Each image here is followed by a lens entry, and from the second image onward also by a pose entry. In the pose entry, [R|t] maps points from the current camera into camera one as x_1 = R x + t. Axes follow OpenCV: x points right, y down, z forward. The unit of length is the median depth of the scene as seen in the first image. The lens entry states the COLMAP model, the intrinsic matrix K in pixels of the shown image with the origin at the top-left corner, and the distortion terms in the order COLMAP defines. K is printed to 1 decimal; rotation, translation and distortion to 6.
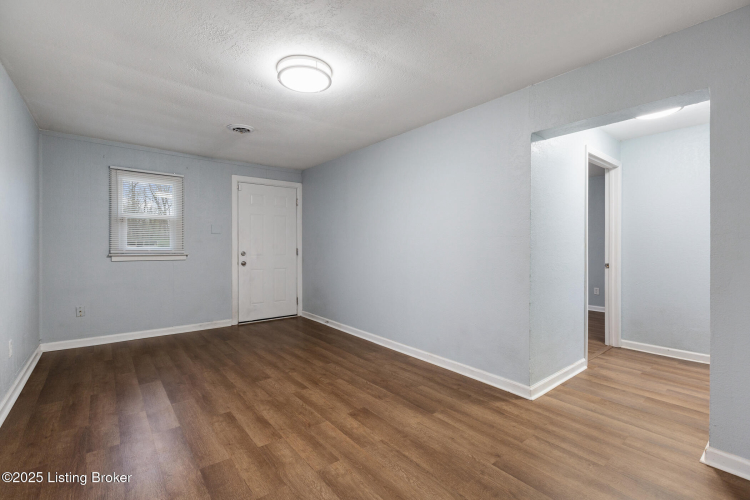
lens RADIAL K [[339.0, 0, 369.4], [0, 339.0, 247.0], [0, 0, 1]] dist [0.000796, -0.000110]
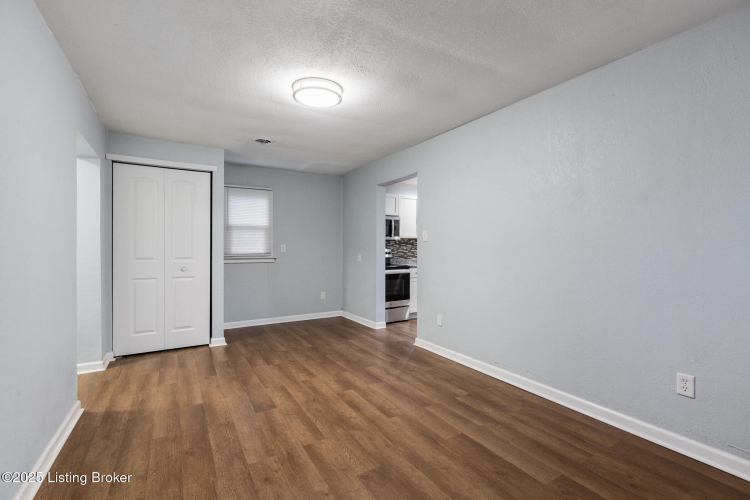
lens RADIAL K [[339.0, 0, 369.4], [0, 339.0, 247.0], [0, 0, 1]] dist [0.000796, -0.000110]
pose [[-0.990797, -0.002076, 0.135344, -0.448646], [-0.001235, 0.999979, 0.006296, -0.015998], [-0.135354, 0.006071, -0.990779, 1.825107]]
